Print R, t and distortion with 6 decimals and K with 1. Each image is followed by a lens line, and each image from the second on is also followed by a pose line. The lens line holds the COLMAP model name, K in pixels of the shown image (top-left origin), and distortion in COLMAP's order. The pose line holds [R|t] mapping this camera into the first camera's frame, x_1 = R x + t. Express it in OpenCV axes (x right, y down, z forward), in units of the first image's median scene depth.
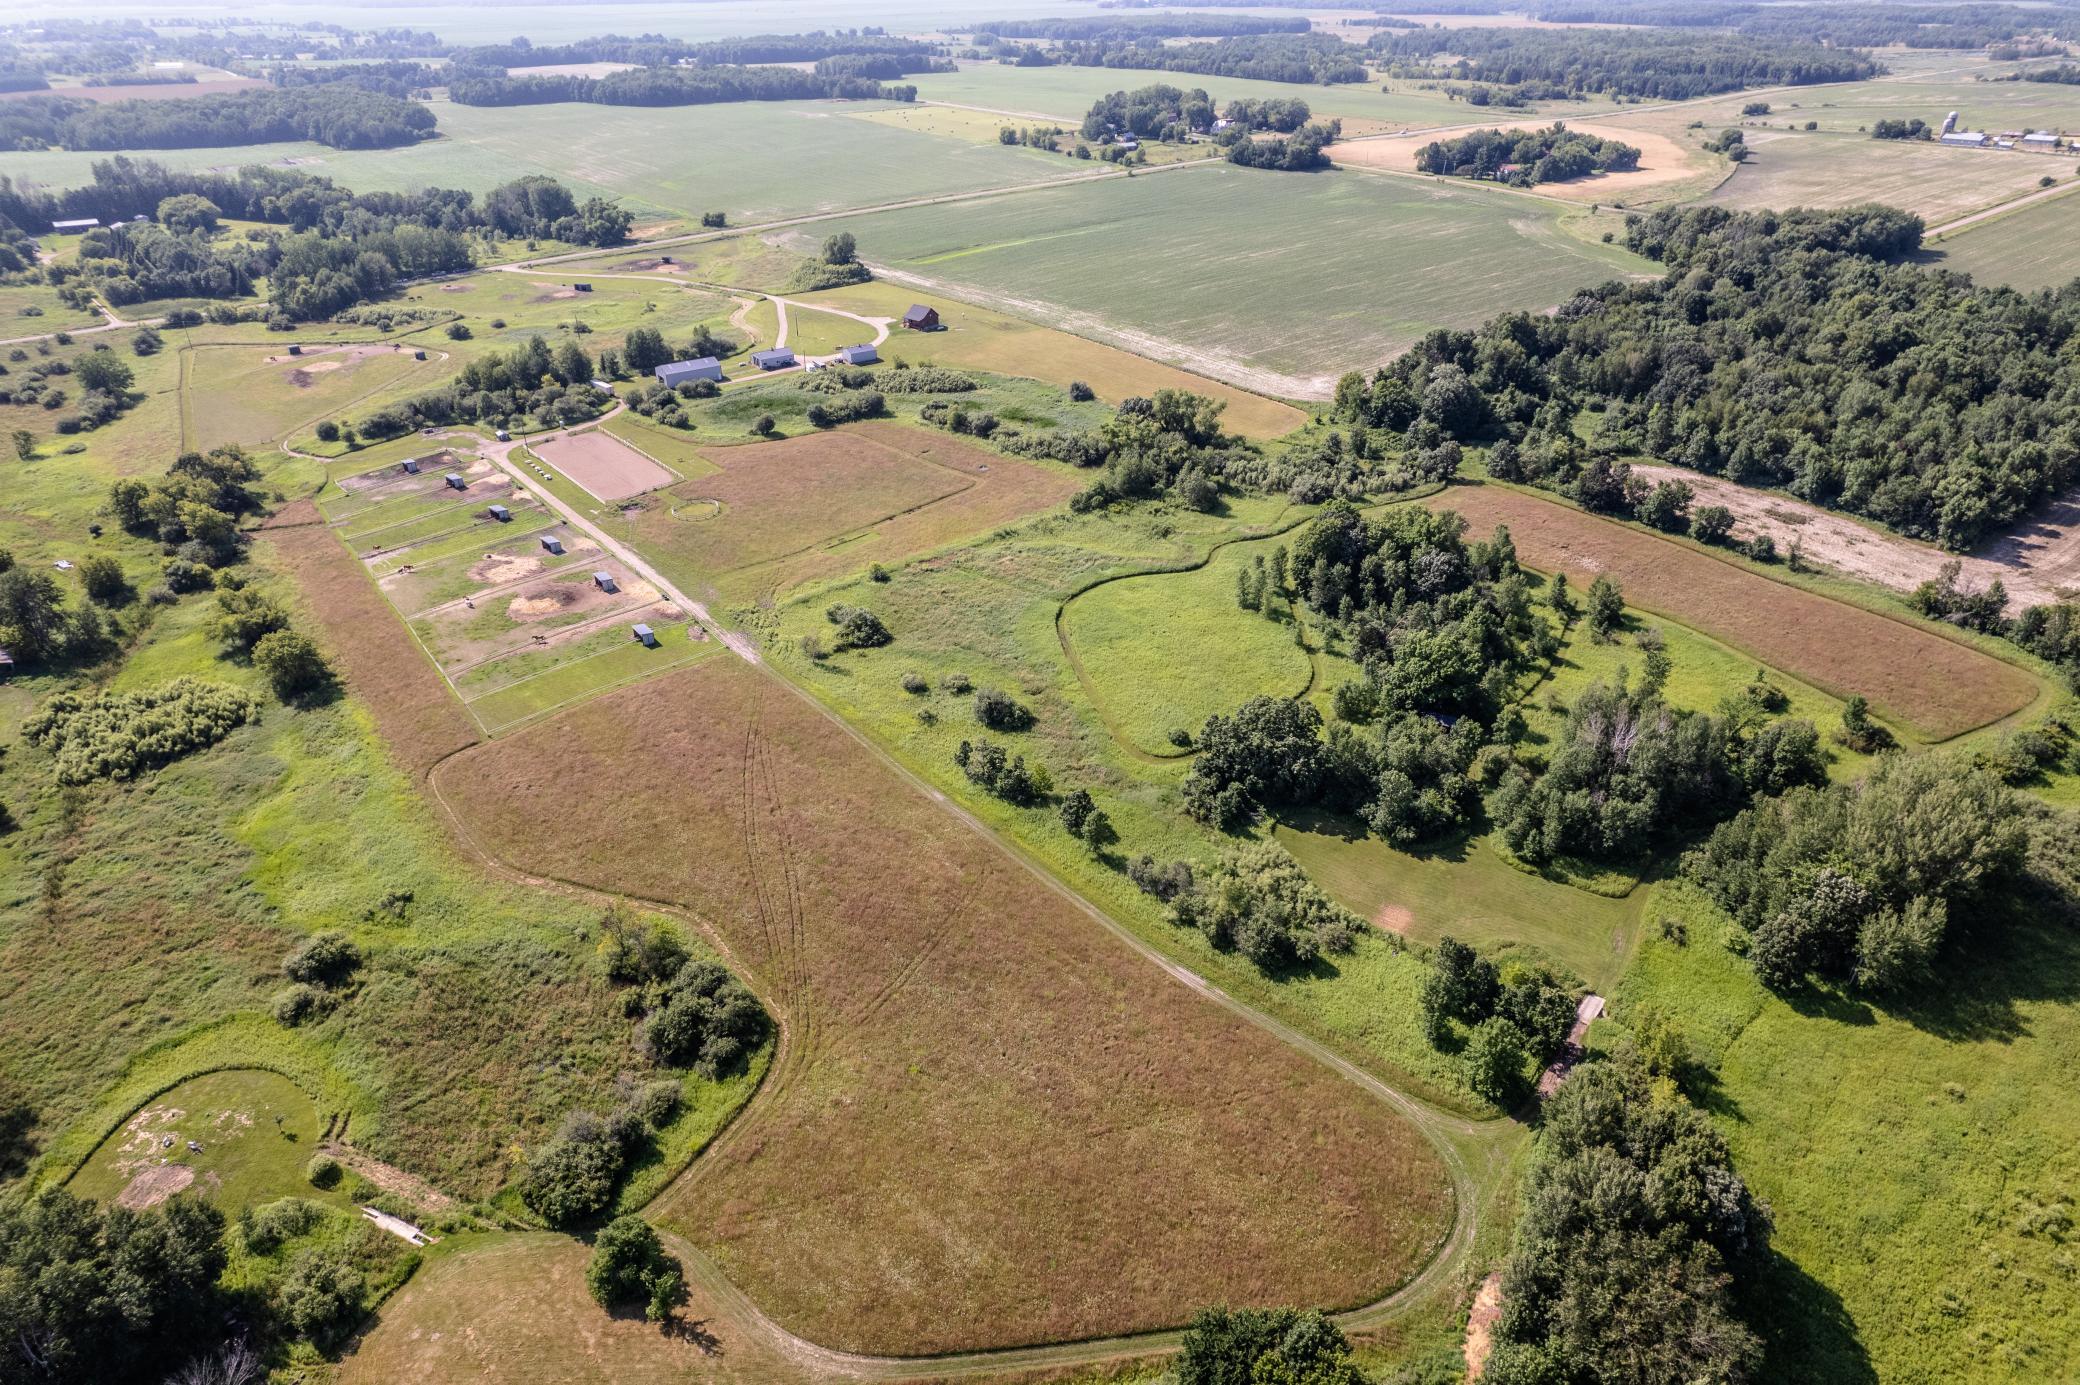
lens RADIAL K [[1365.6, 0, 1054.2], [0, 1365.6, 672.9], [0, 0, 1]] dist [-0.088612, 0.090252]
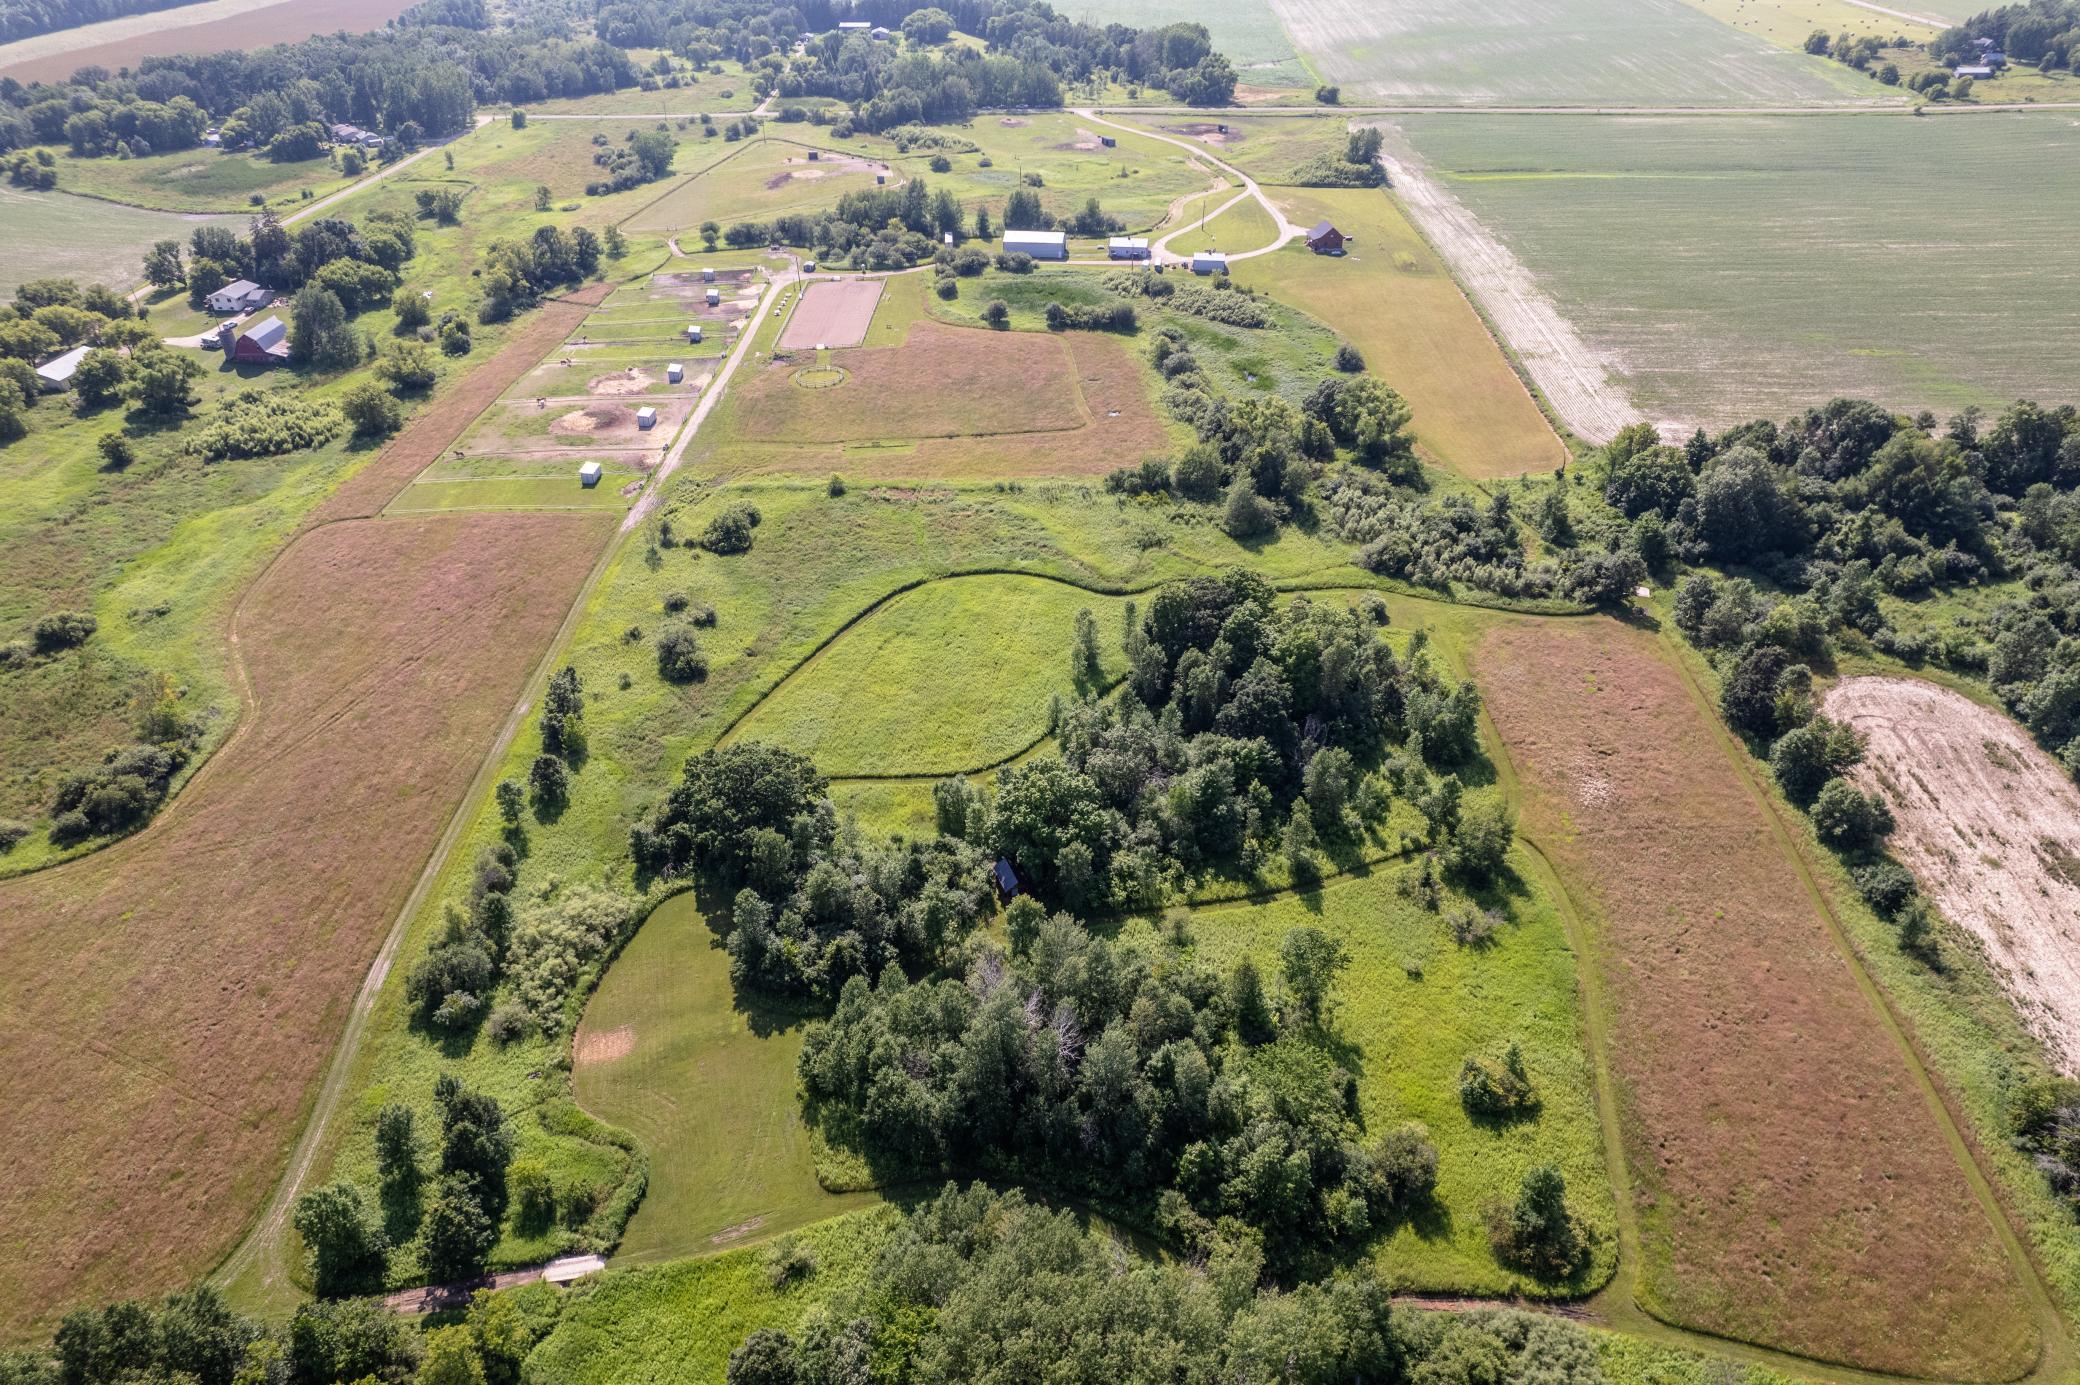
lens RADIAL K [[1365.6, 0, 1054.2], [0, 1365.6, 672.9], [0, 0, 1]] dist [-0.088612, 0.090252]
pose [[0.752791, 0.365025, -0.547779, 0.536944], [-0.313003, 0.930563, 0.189954, -0.175336], [0.579081, 0.028461, 0.814773, 0.318956]]
